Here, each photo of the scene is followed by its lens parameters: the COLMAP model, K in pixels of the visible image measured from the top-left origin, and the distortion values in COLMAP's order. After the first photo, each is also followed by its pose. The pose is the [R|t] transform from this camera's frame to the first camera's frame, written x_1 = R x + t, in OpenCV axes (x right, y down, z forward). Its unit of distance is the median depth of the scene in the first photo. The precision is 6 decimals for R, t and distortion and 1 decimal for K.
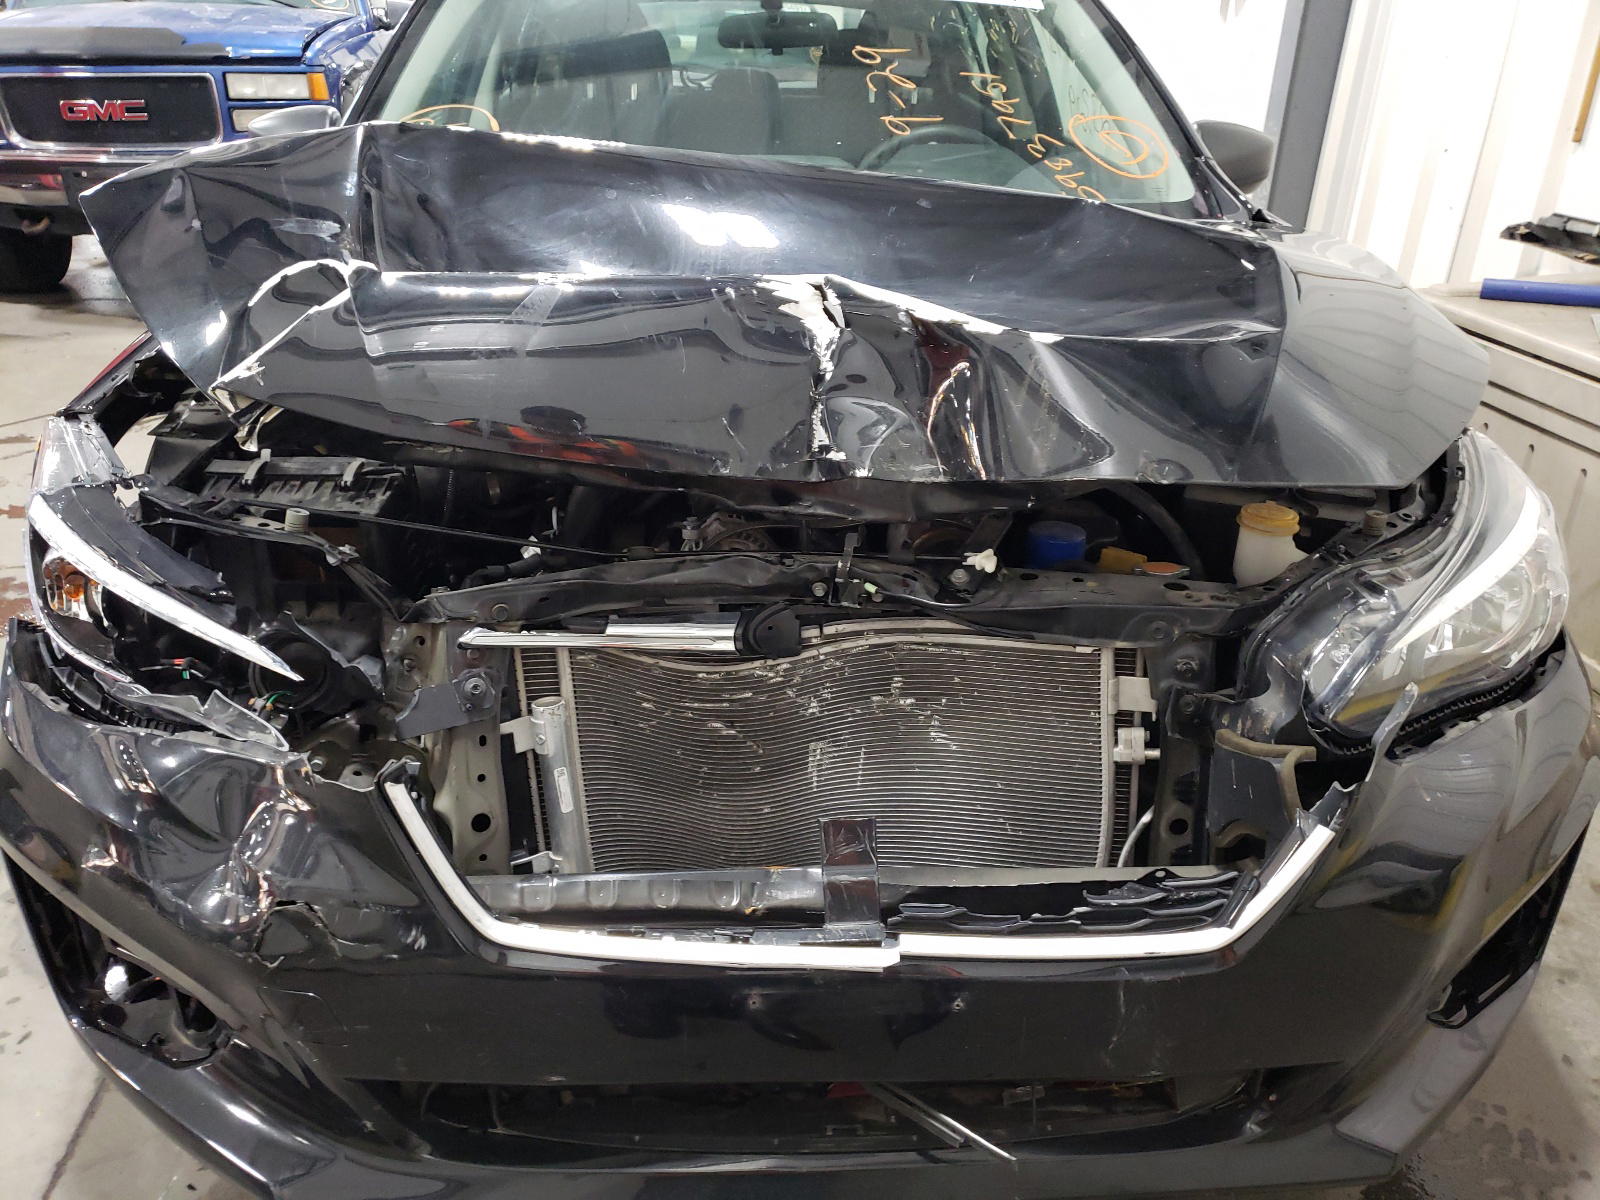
lens RADIAL K [[1219.9, 0, 800.0], [0, 1219.9, 600.0], [0, 0, 1]] dist [0.071379, 0.003246]
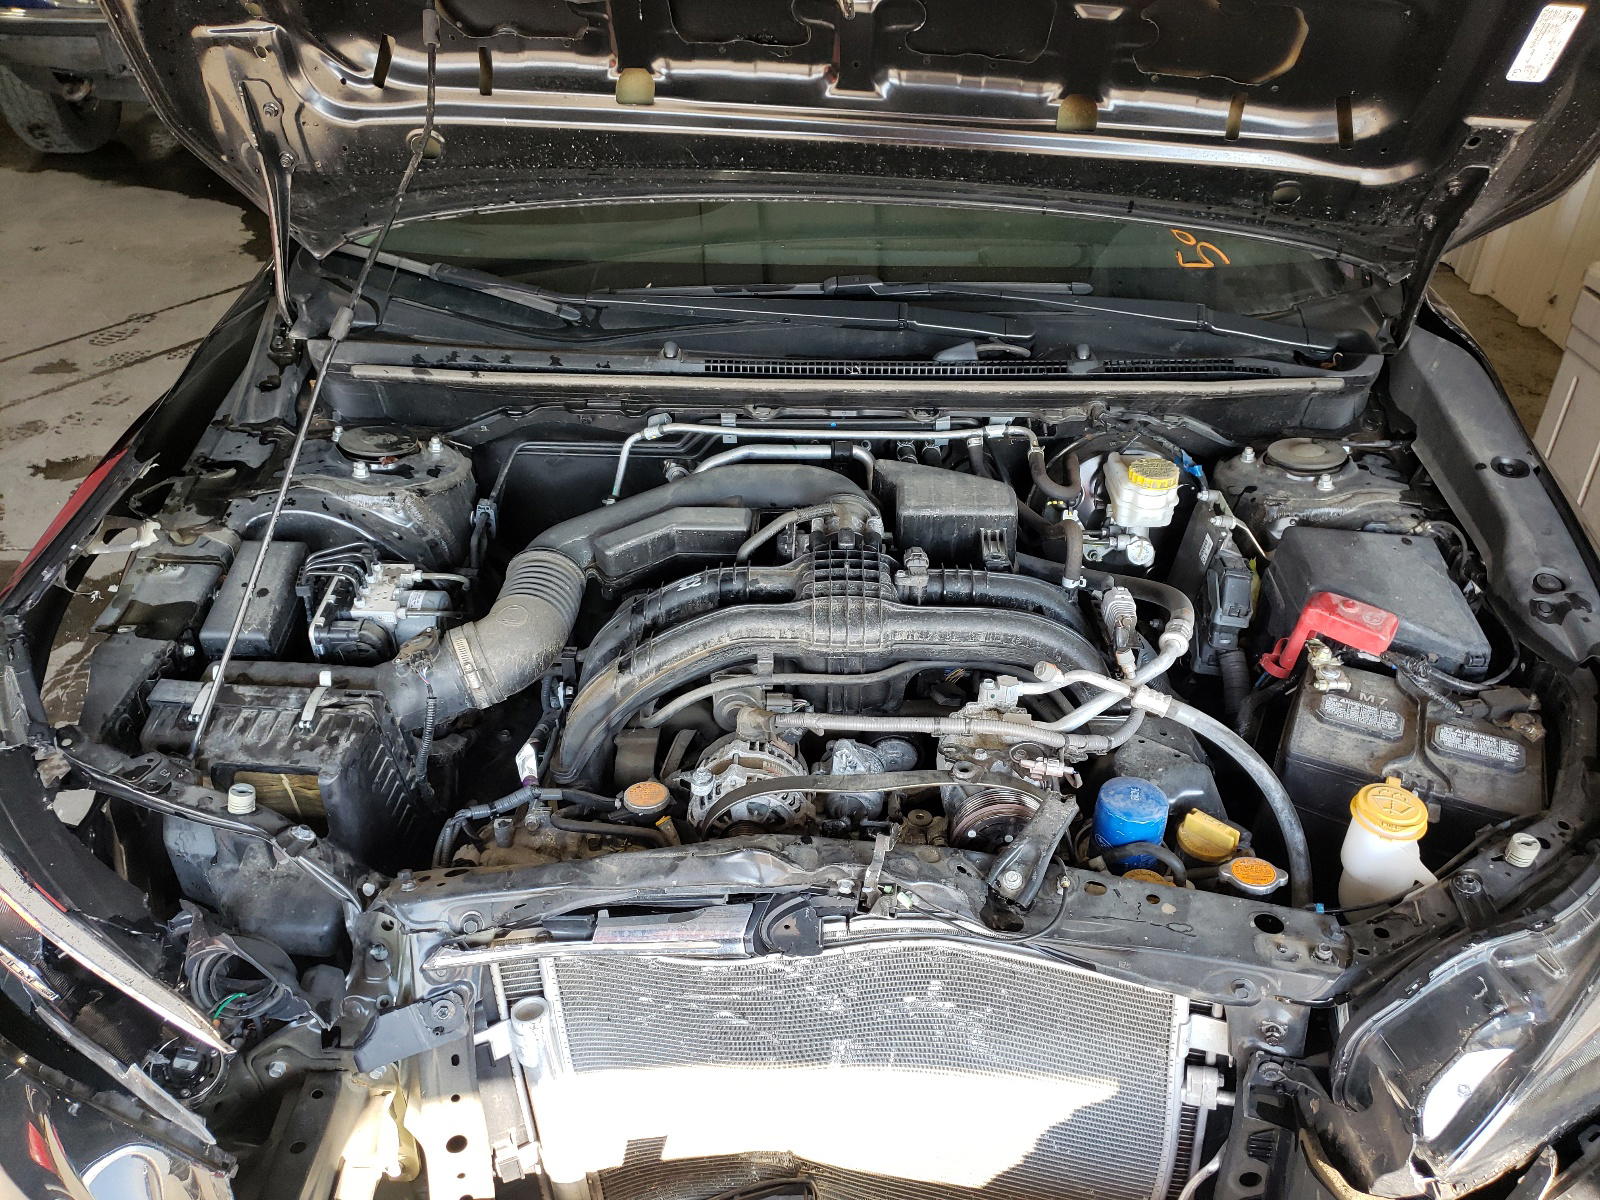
lens RADIAL K [[1213.9, 0, 825.2], [0, 1213.9, 599.6], [0, 0, 1]] dist [0.035266, -0.002927]
pose [[0.998108, 0.038119, -0.048243, 0.035223], [-0.029043, 0.983868, 0.176522, -0.360283], [0.054193, -0.174786, 0.983114, 0.203847]]
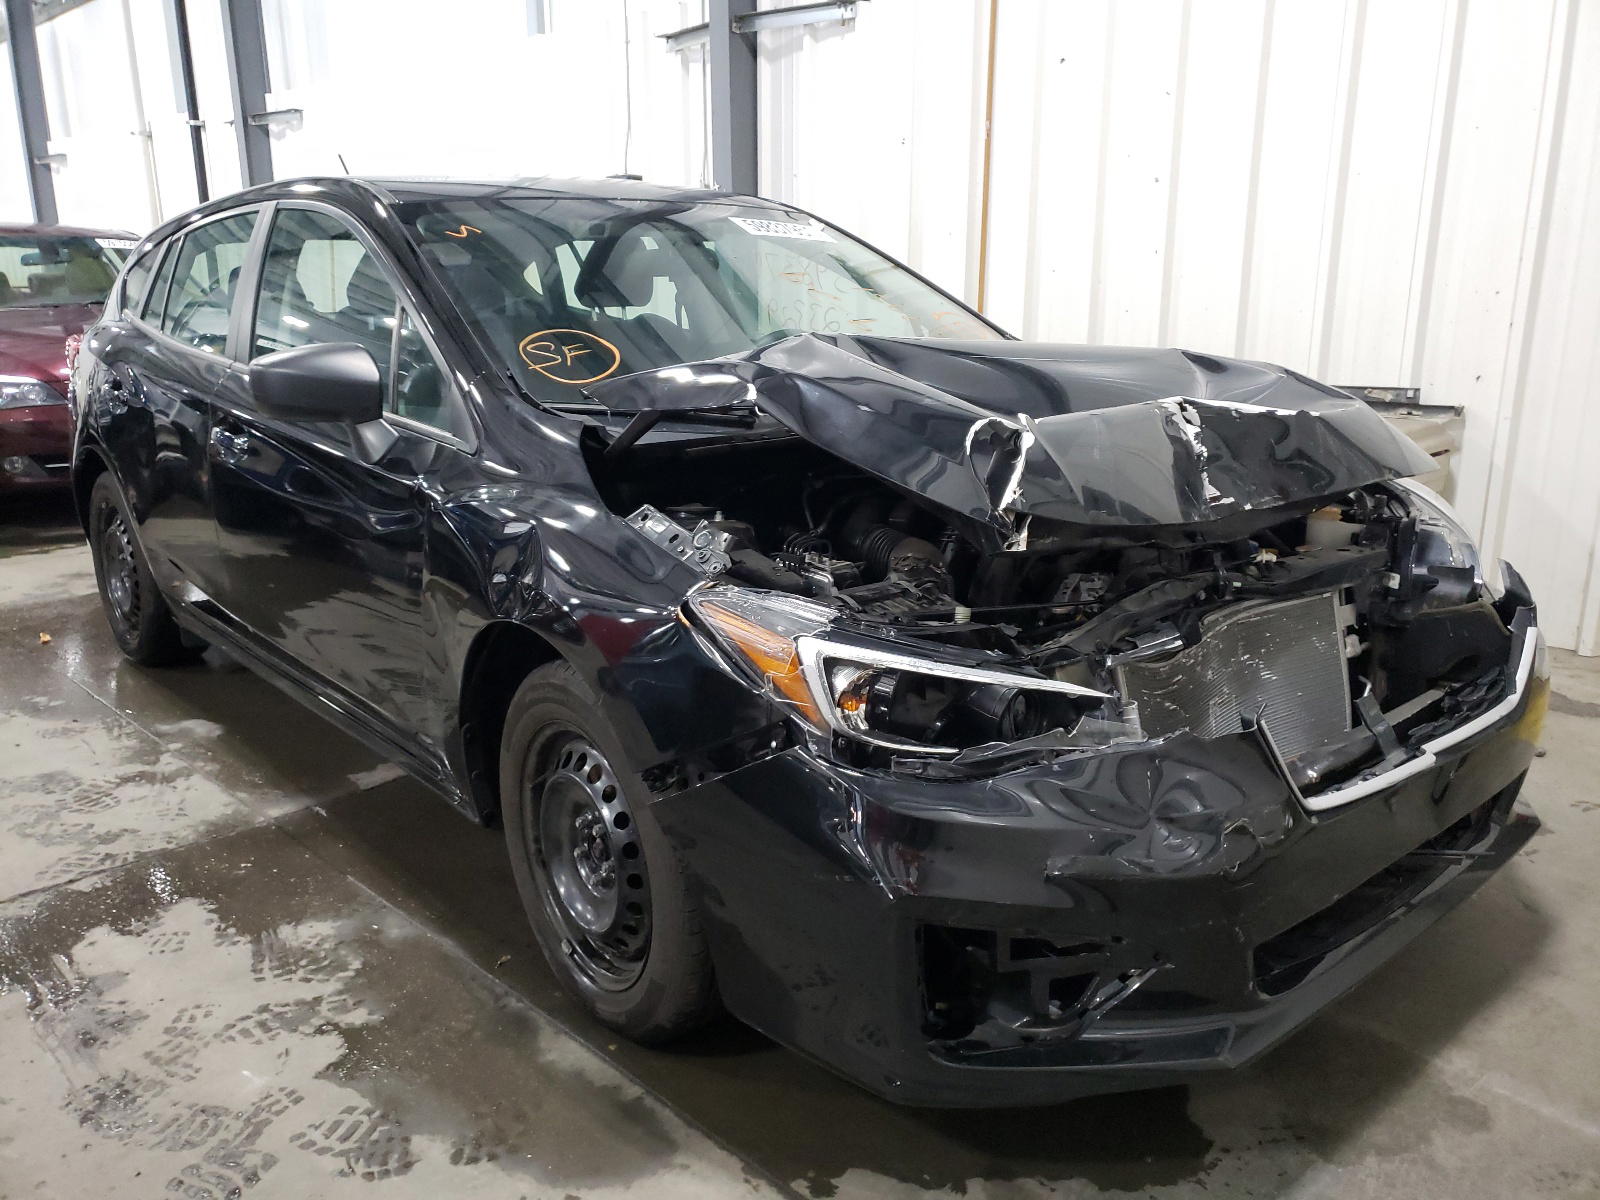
lens RADIAL K [[1219.9, 0, 800.0], [0, 1219.9, 600.0], [0, 0, 1]] dist [0.071379, 0.003246]
pose [[0.754167, -0.175336, 0.632842, -1.378485], [0.283775, 0.956086, -0.073284, -0.033434], [-0.592202, 0.234853, 0.770805, 0.117319]]
